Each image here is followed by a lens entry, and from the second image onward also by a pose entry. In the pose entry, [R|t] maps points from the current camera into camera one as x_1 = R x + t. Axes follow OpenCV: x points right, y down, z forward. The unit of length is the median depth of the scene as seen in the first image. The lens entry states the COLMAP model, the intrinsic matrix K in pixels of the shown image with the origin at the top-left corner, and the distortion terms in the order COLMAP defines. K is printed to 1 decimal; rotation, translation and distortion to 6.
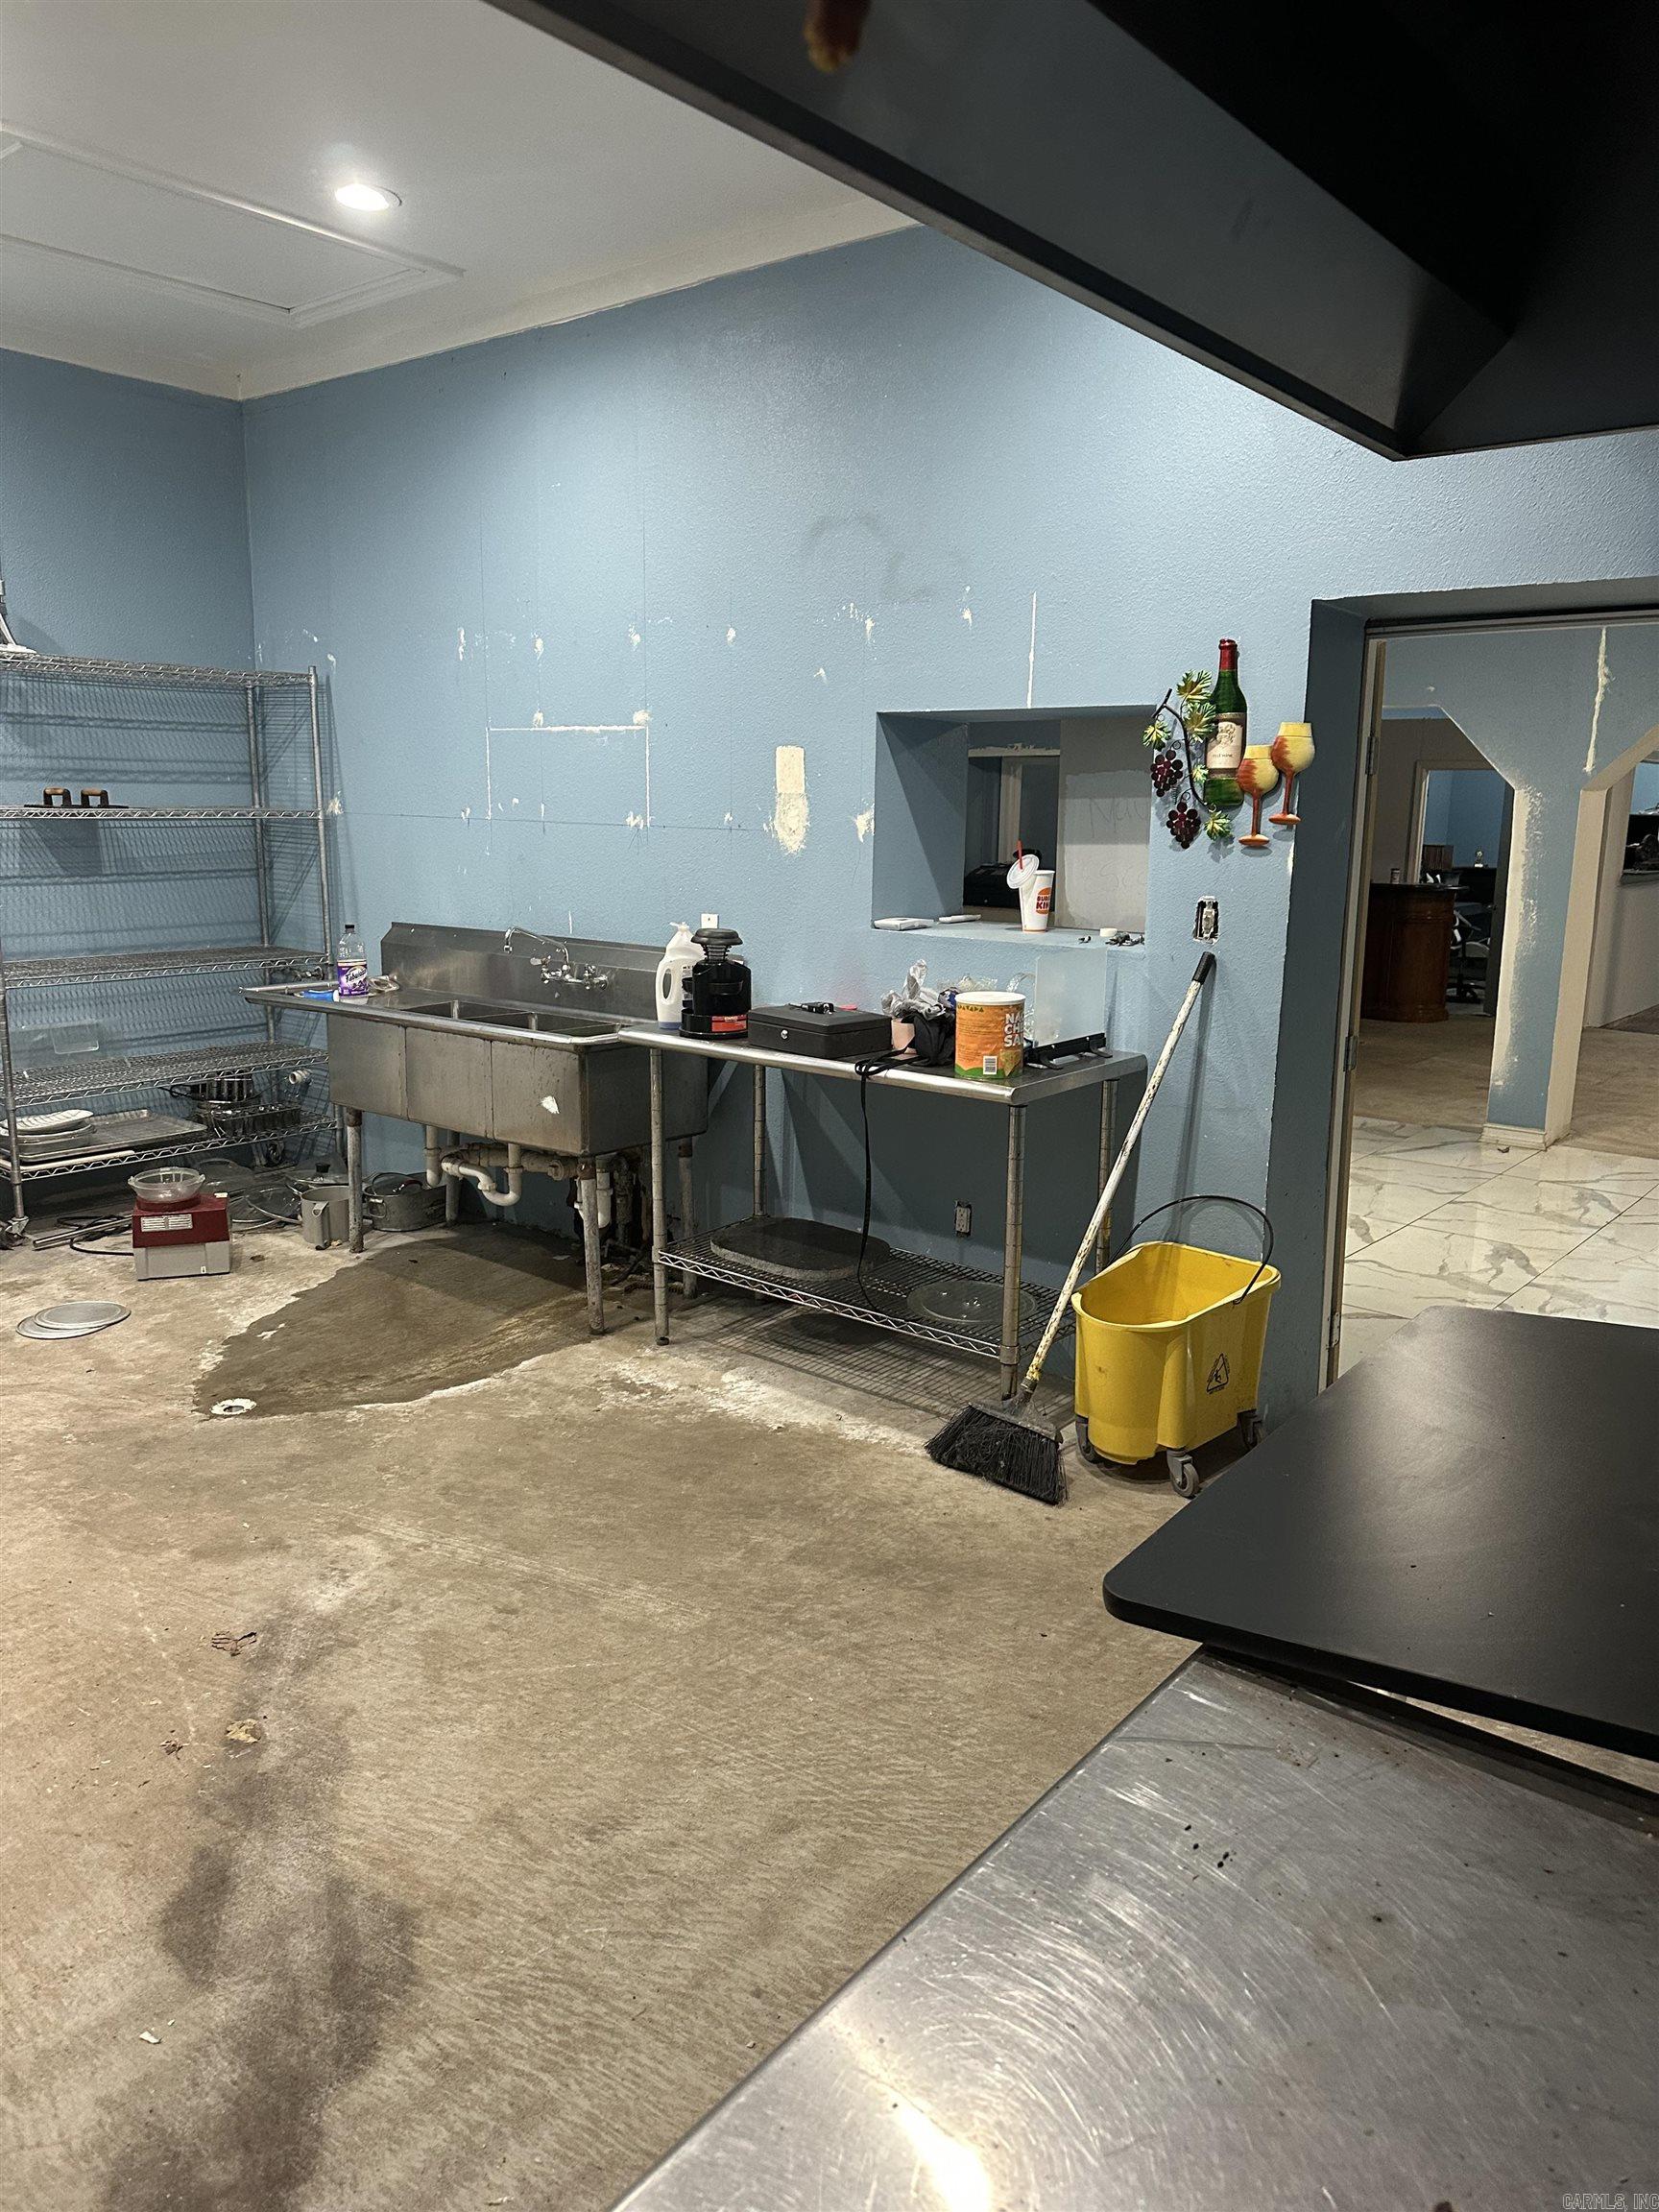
lens RADIAL K [[1540.6, 0, 829.5], [0, 1540.6, 1106.0], [0, 0, 1]] dist [0.022424, -0.020496]
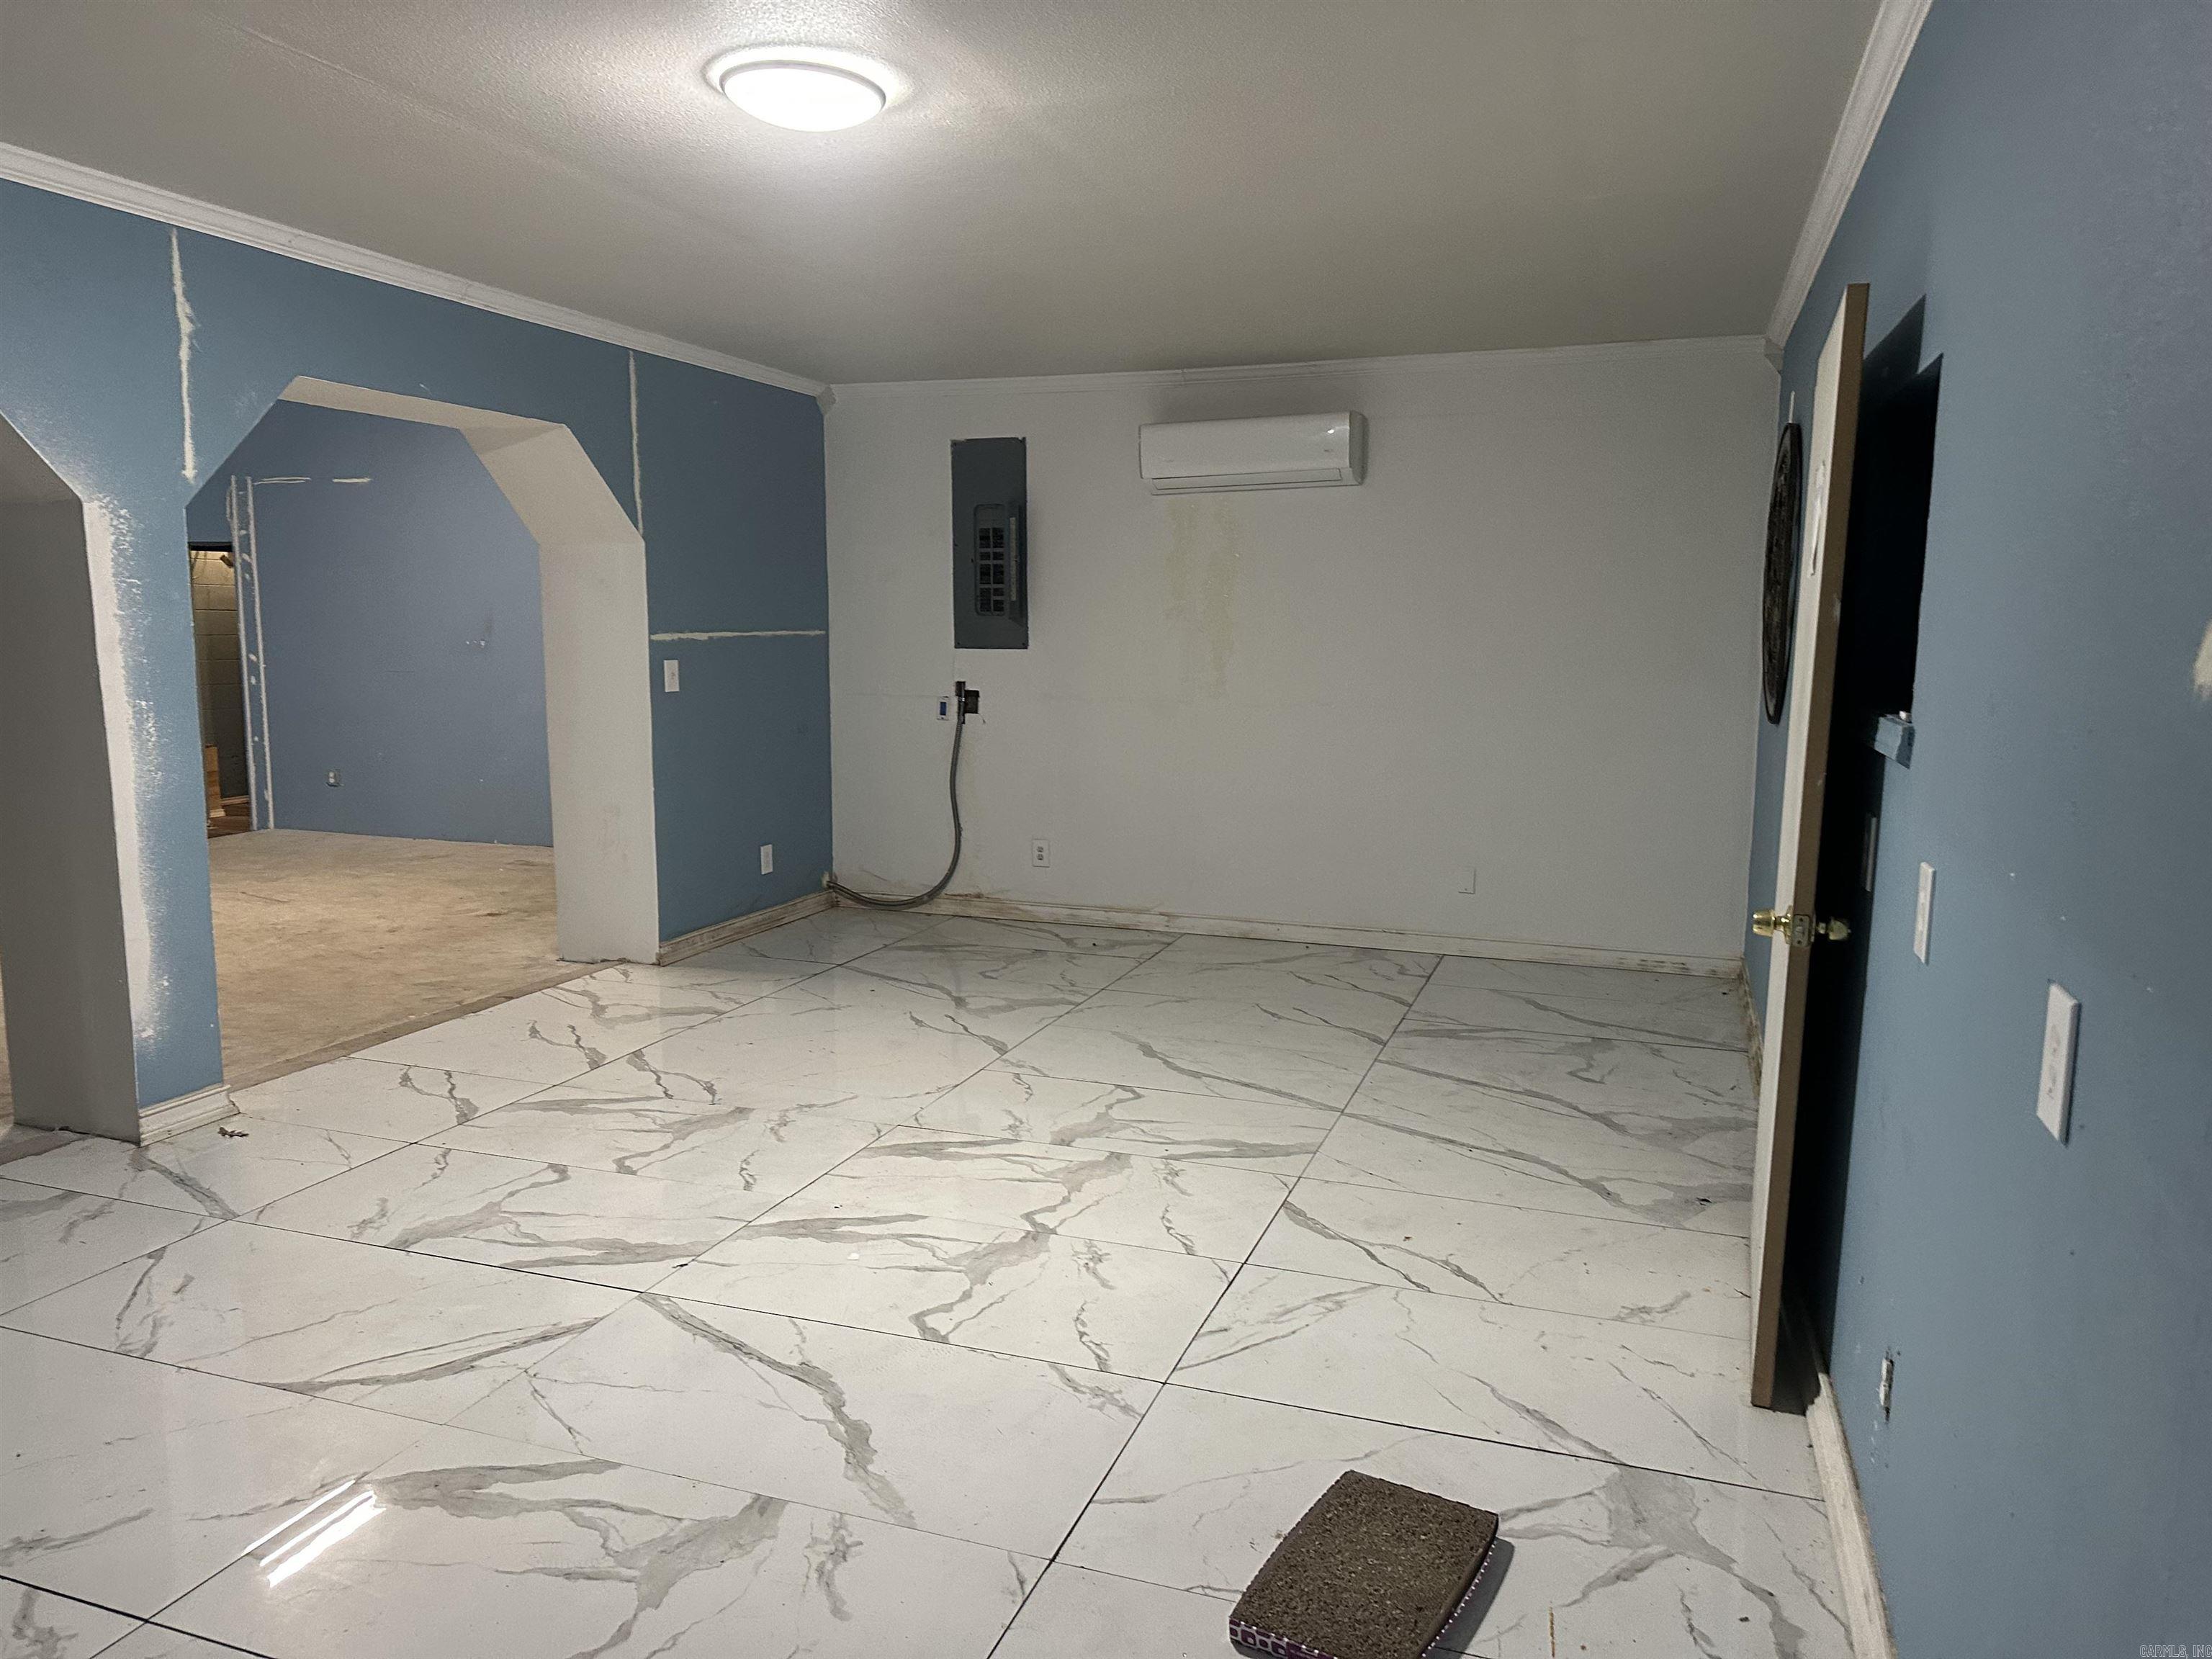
lens RADIAL K [[1568.2, 0, 1106.0], [0, 1568.2, 829.5], [0, 0, 1]] dist [0.082602, -0.075356]
pose [[-0.328526, -0.137273, 0.934466, -0.249428], [0.173353, 0.963810, 0.202529, -0.174418], [-0.928450, 0.228529, -0.292840, 1.030534]]
